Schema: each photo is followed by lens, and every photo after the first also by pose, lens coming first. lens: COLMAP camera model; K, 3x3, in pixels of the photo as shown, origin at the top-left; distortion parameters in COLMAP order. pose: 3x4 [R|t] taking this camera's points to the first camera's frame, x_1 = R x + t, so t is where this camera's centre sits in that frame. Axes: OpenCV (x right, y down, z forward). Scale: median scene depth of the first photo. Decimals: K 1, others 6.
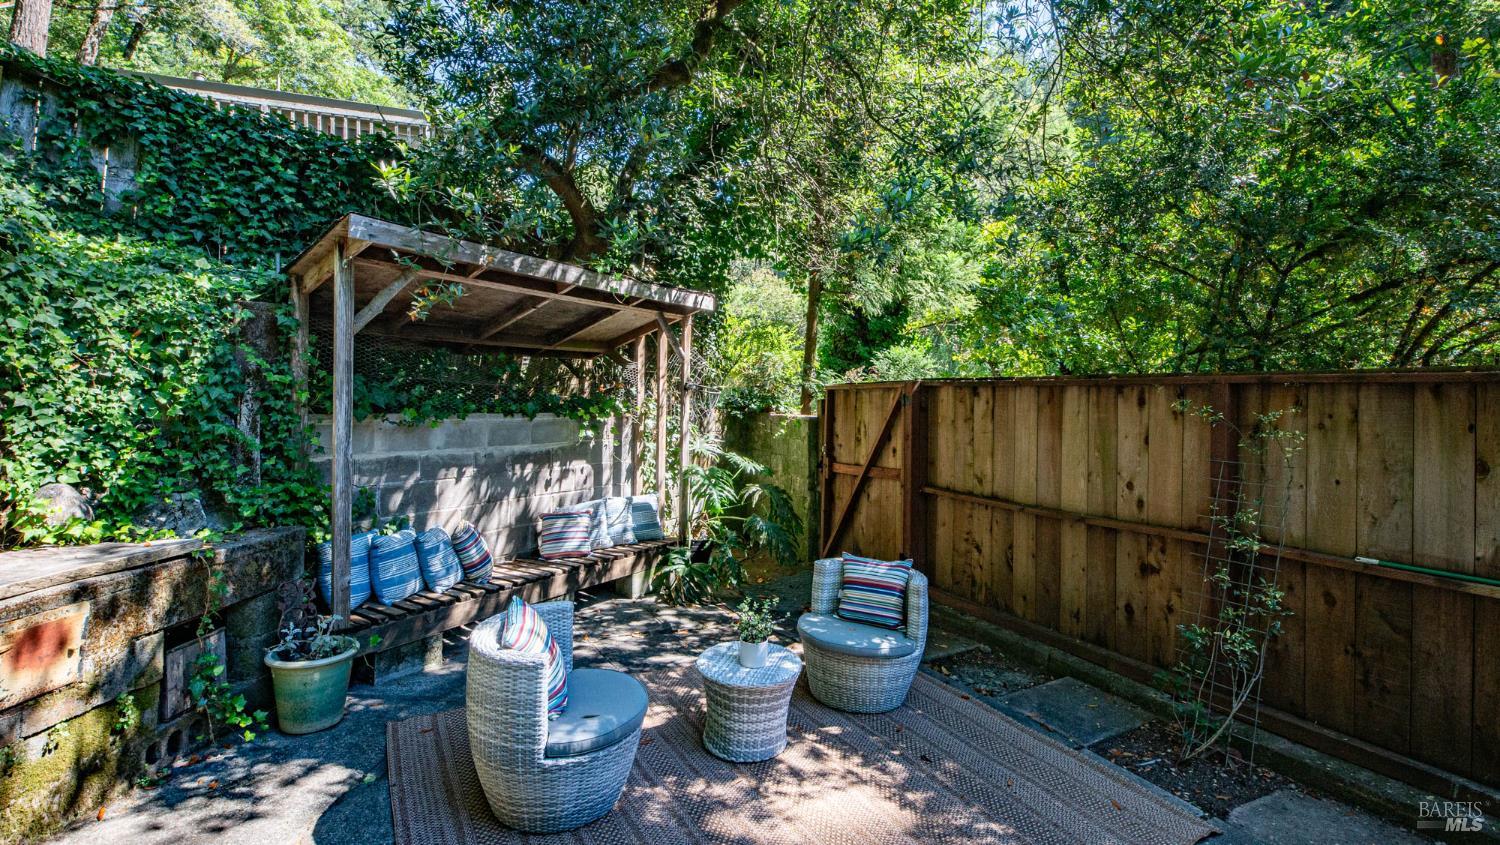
lens RADIAL K [[683.9, 0, 751.5], [0, 683.9, 394.3], [0, 0, 1]] dist [0.007379, -0.002910]
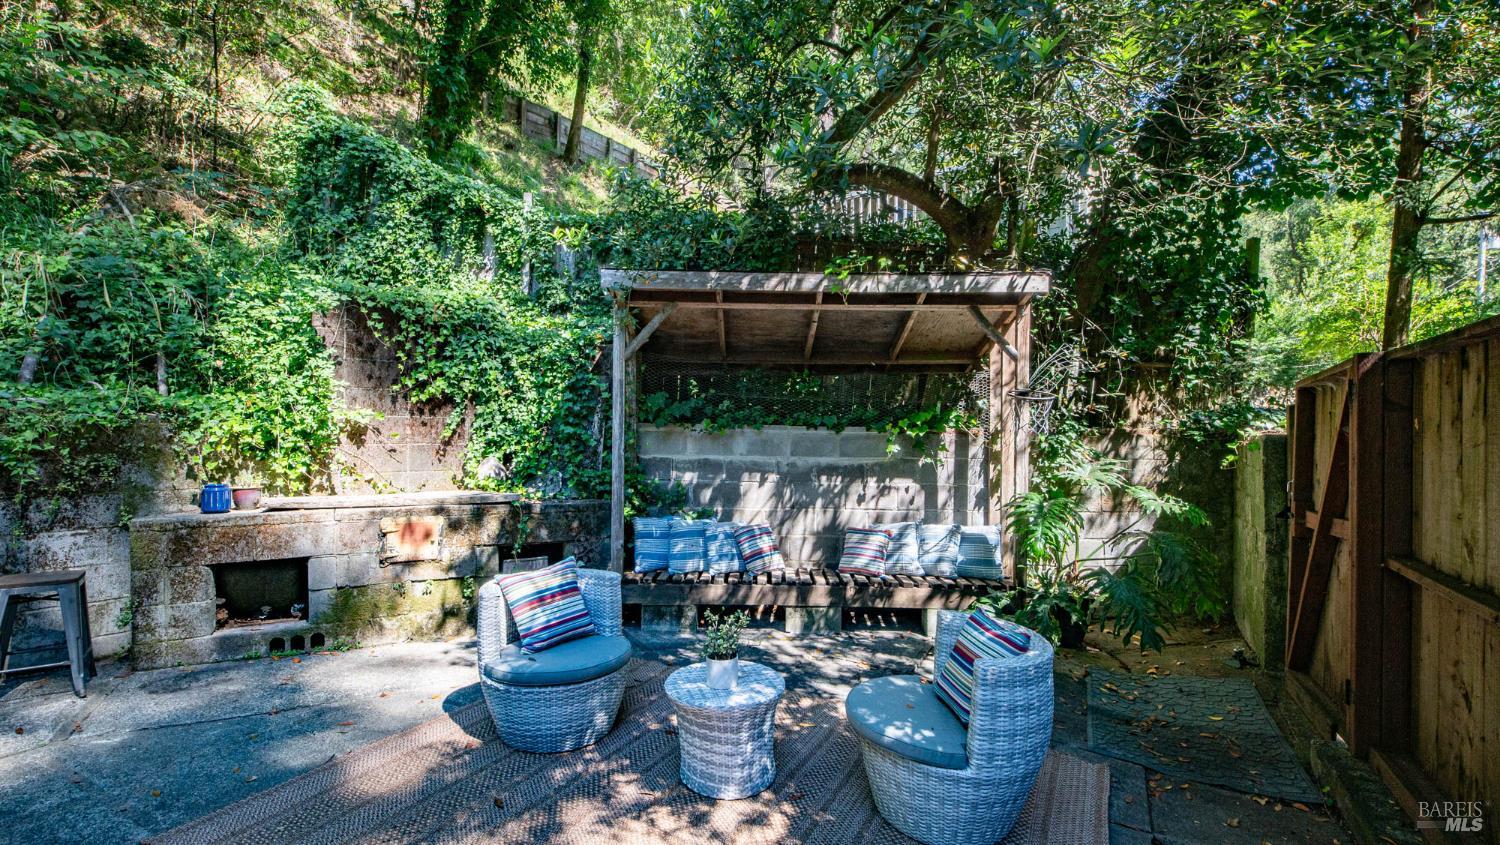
lens RADIAL K [[683.9, 0, 738.2], [0, 683.9, 431.2], [0, 0, 1]] dist [0.007379, -0.002910]
pose [[0.527235, -0.016437, -0.849560, 0.536800], [0.000084, 0.999814, -0.019293, 0.062802], [0.849719, 0.010101, 0.527138, 0.393788]]
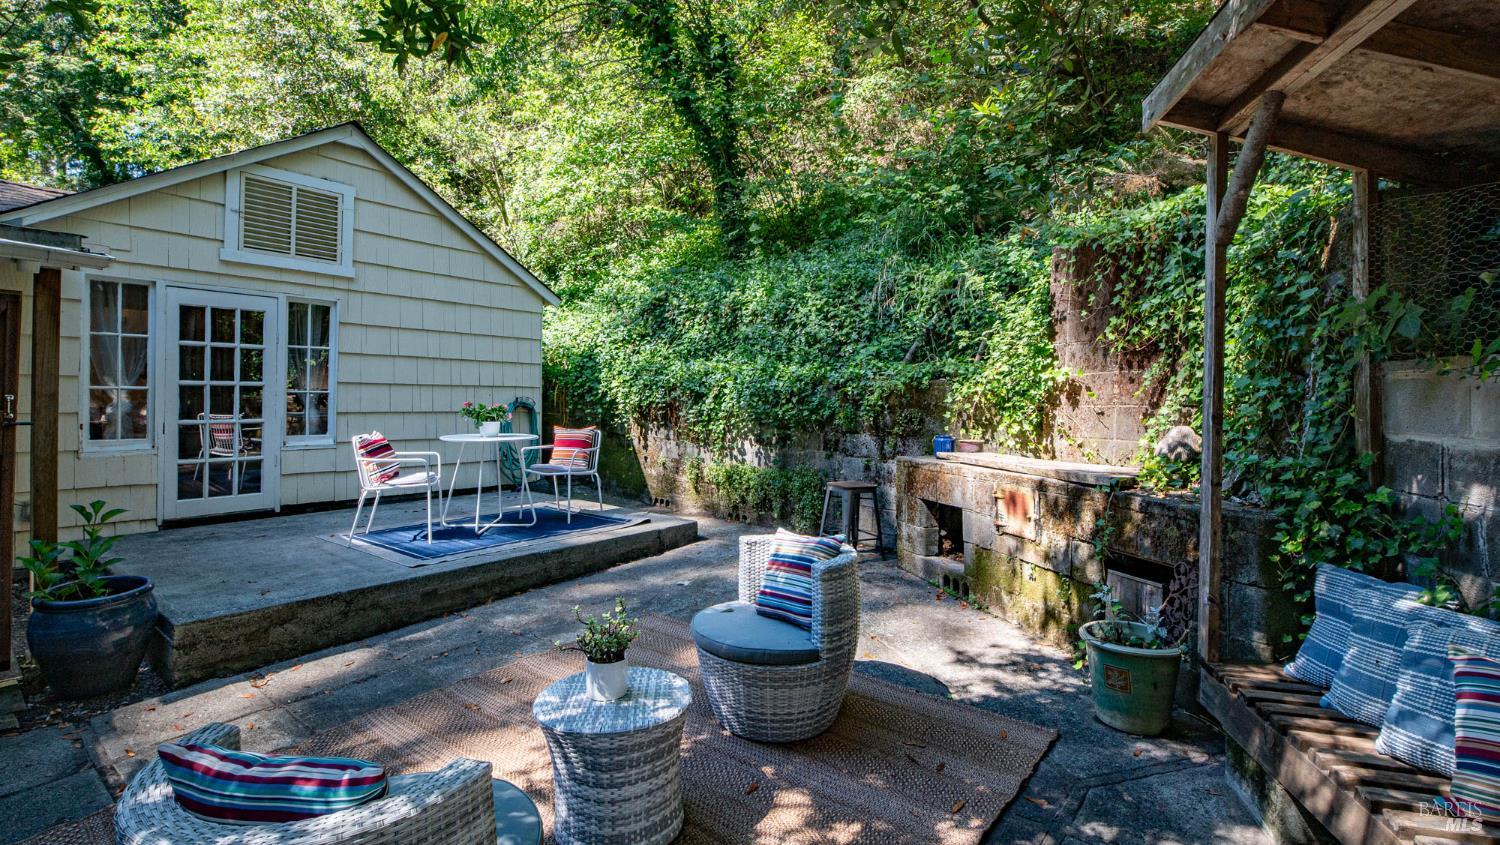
lens RADIAL K [[683.9, 0, 749.0], [0, 683.9, 410.9], [0, 0, 1]] dist [0.007379, -0.002910]
pose [[-0.923522, -0.015071, -0.383248, 0.098962], [-0.023903, 0.999547, 0.018295, 0.063646], [0.382799, 0.026056, -0.923464, 1.171913]]
